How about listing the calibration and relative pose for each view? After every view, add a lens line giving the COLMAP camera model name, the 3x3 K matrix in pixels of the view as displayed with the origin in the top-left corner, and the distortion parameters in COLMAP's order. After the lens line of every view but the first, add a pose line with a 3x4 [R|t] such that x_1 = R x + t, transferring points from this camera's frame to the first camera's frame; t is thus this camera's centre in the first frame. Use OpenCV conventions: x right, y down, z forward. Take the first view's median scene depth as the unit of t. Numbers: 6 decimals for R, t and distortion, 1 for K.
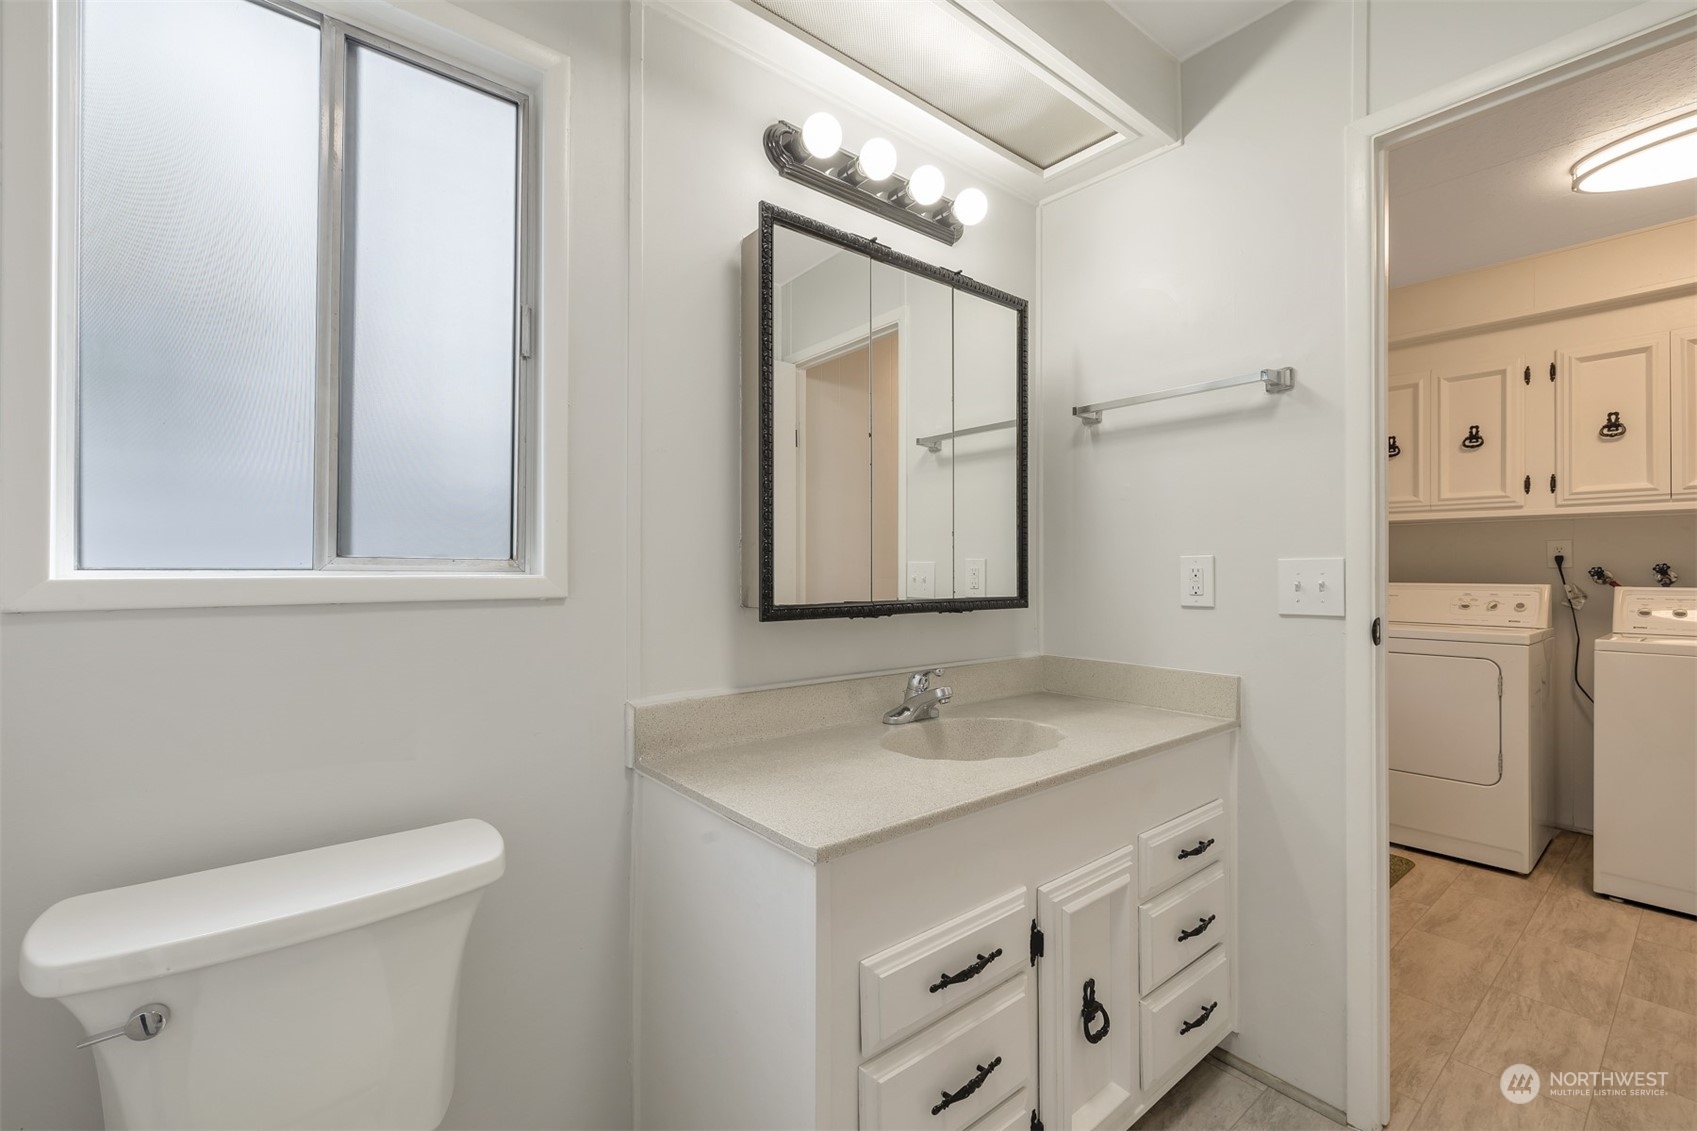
lens RADIAL K [[736.4, 0, 842.2], [0, 736.4, 569.2], [0, 0, 1]] dist [0.001939, -0.000132]
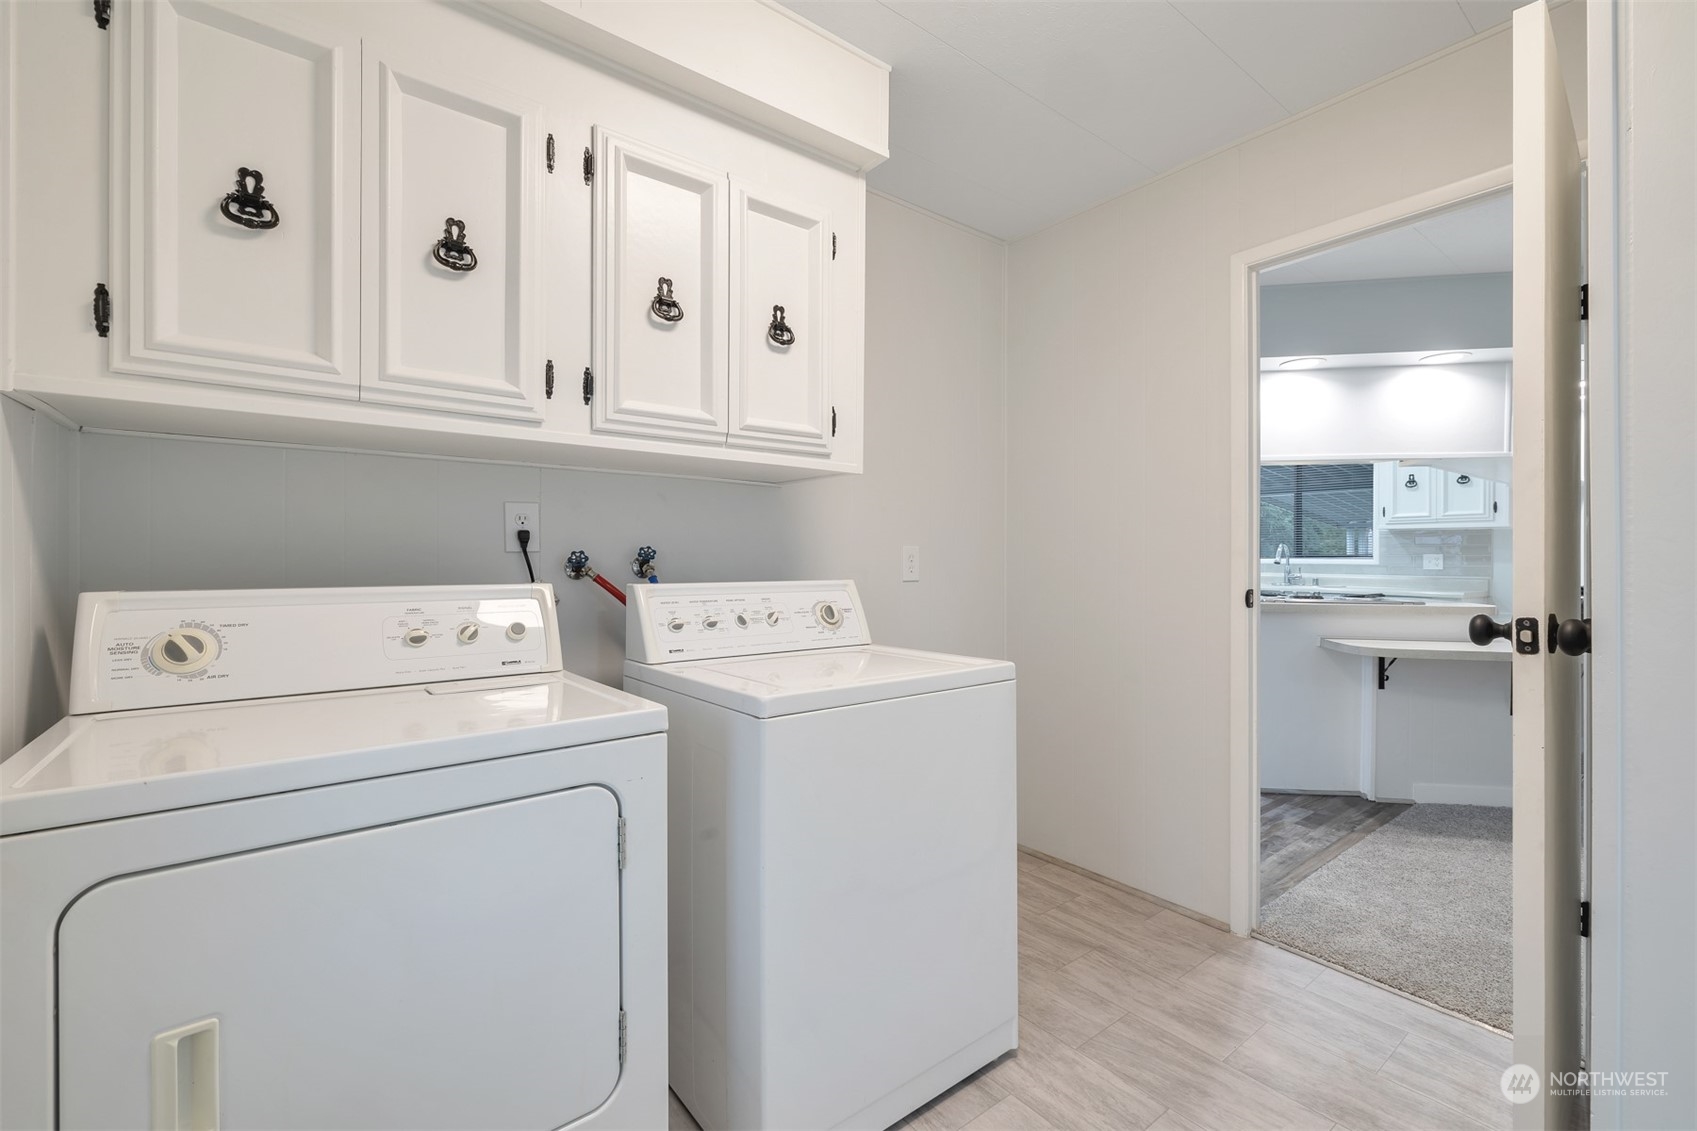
lens RADIAL K [[736.4, 0, 849.1], [0, 736.4, 558.1], [0, 0, 1]] dist [0.001939, -0.000132]
pose [[0.023157, 0.000514, 0.999732, 0.449279], [-0.003396, 0.999994, -0.000436, 0.002270], [-0.999726, -0.003385, 0.023159, 0.788979]]
